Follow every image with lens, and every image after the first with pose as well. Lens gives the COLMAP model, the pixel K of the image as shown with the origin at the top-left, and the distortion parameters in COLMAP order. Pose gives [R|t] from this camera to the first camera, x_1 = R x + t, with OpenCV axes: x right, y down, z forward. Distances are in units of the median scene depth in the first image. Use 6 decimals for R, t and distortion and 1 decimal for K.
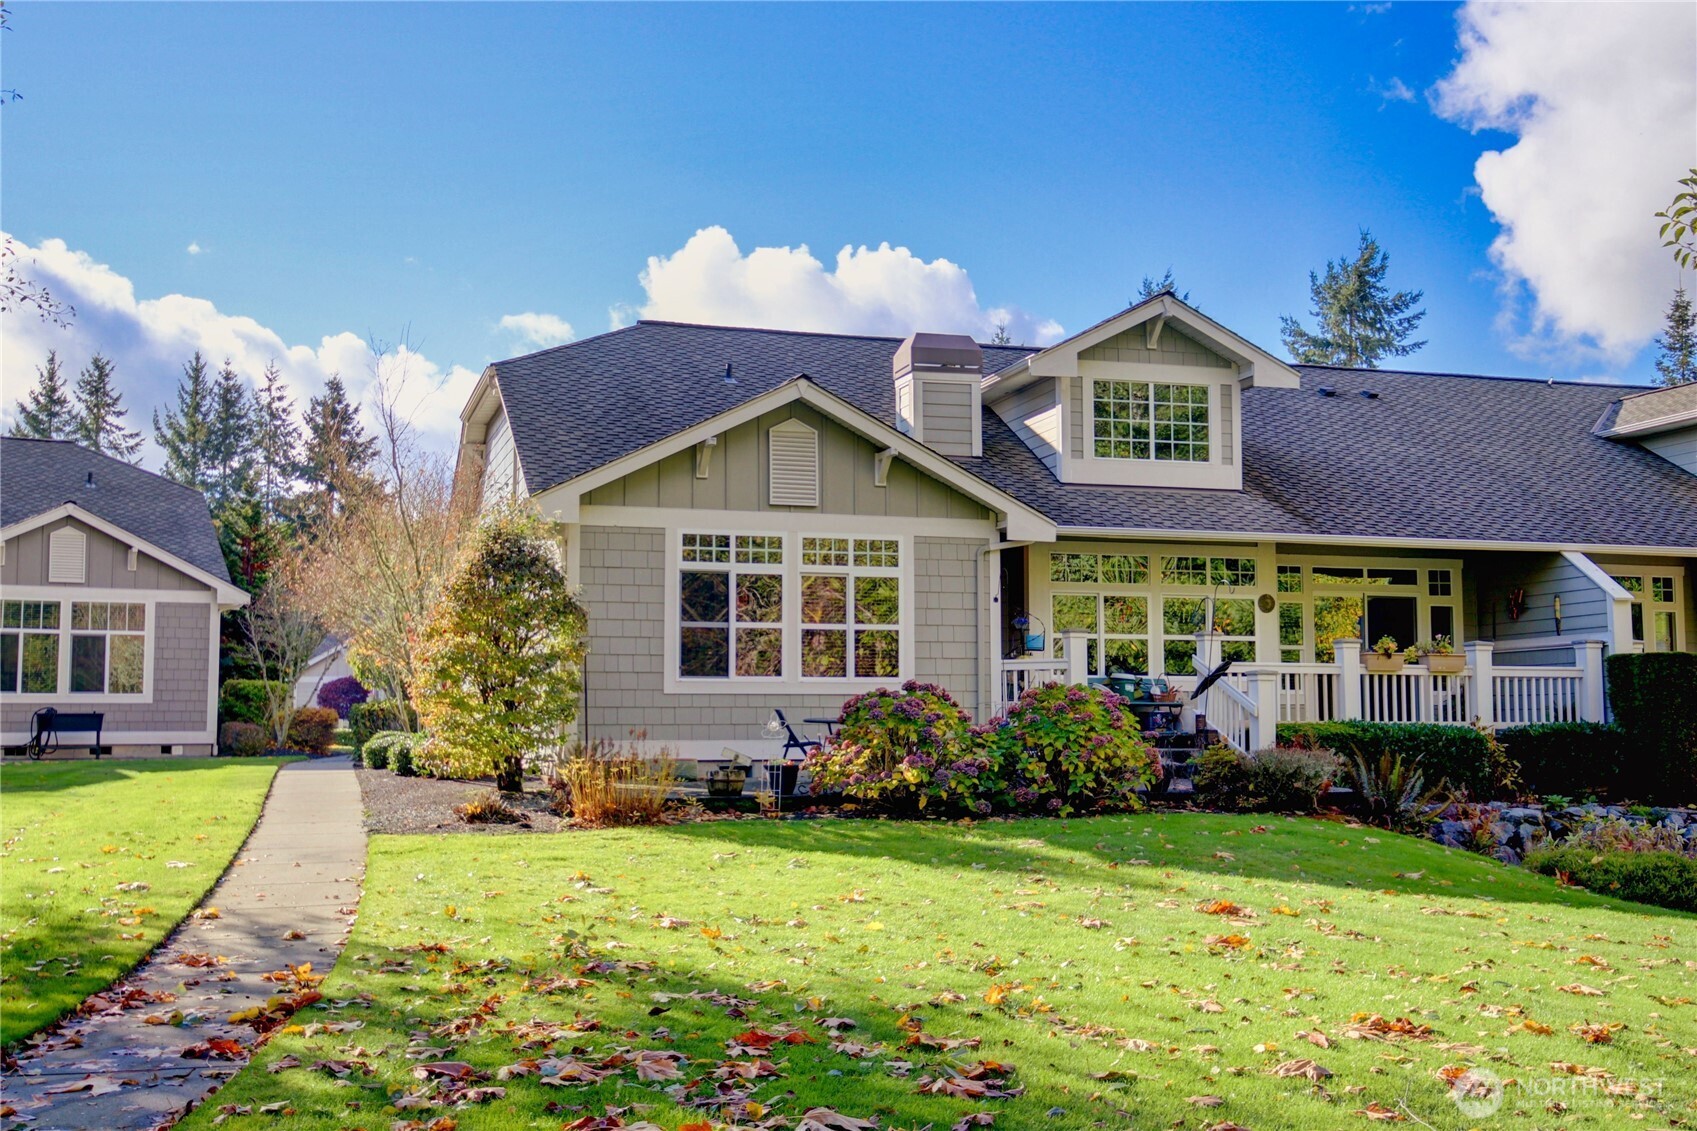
lens RADIAL K [[1792.9, 0, 848.5], [0, 1792.9, 565.5], [0, 0, 1]] dist [0.028940, 0.032903]
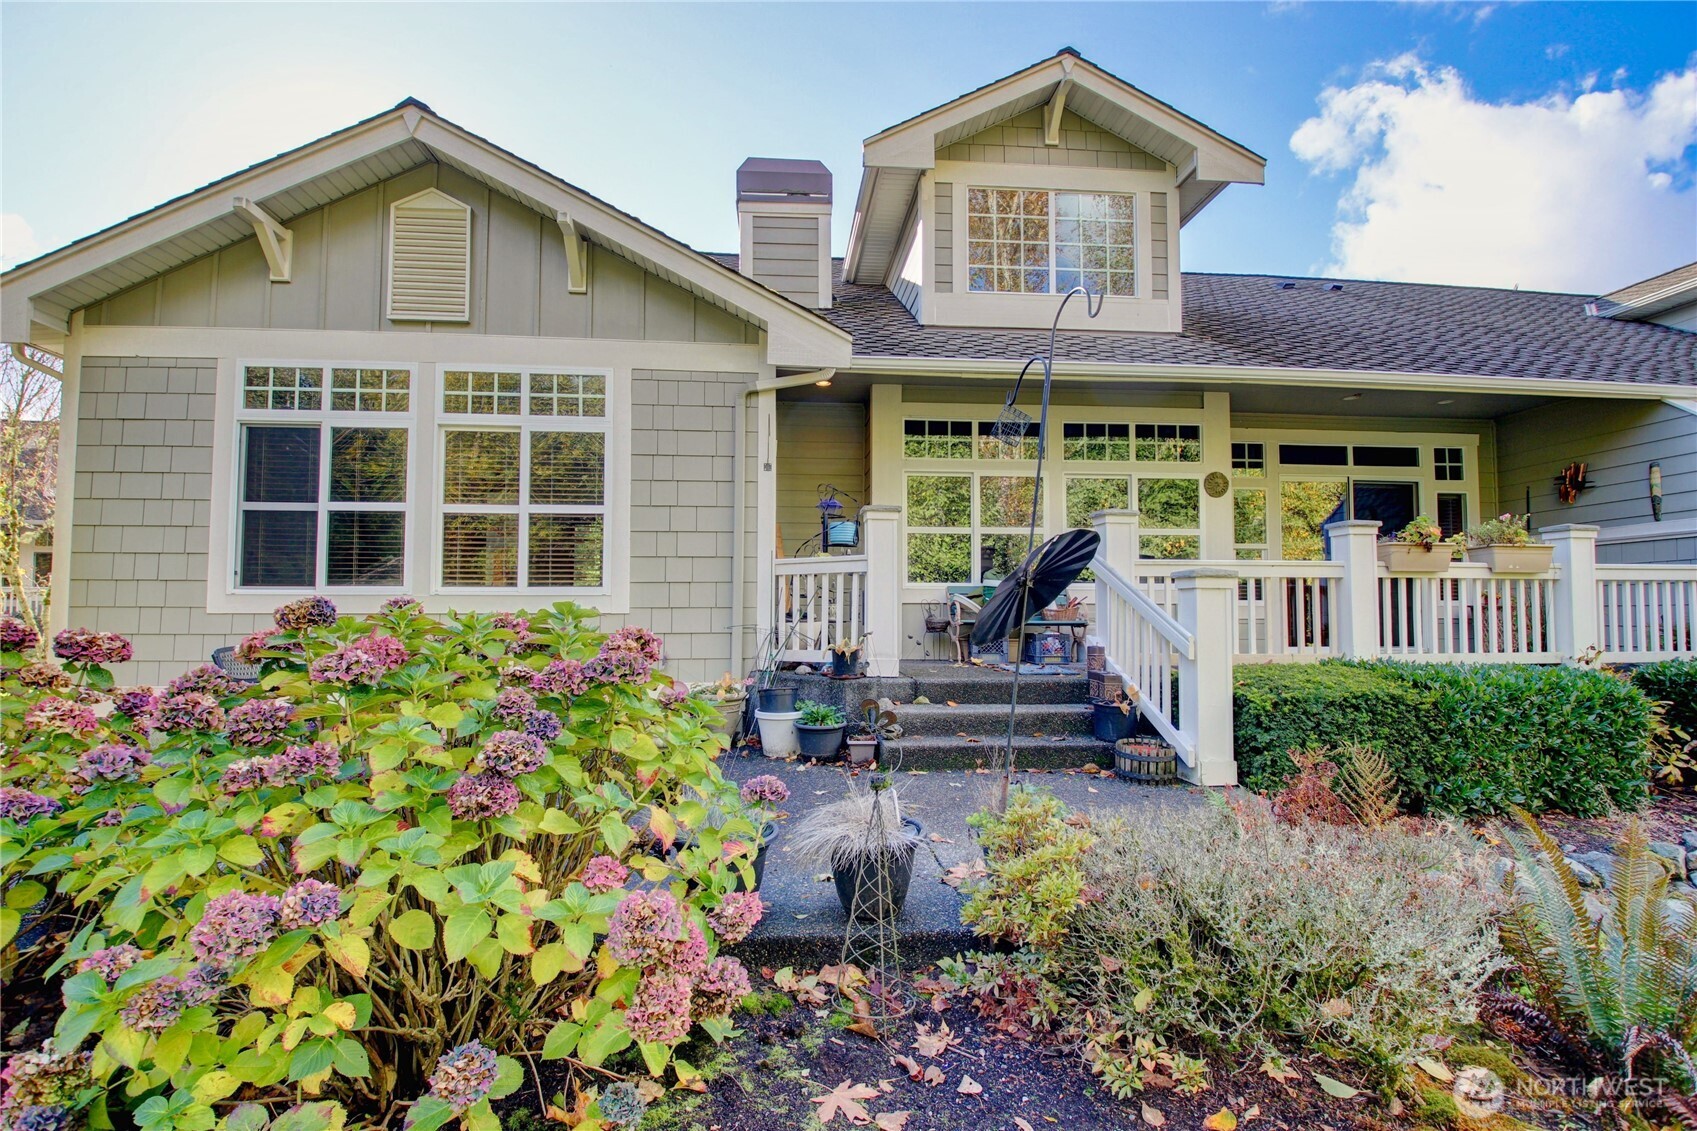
lens RADIAL K [[796.3, 0, 850.2], [0, 796.3, 574.8], [0, 0, 1]] dist [0.001898, -0.016810]
pose [[0.978831, -0.008041, -0.204511, 0.165442], [0.017597, 0.998834, 0.044951, 0.044585], [0.203911, -0.047598, 0.977832, 0.704275]]
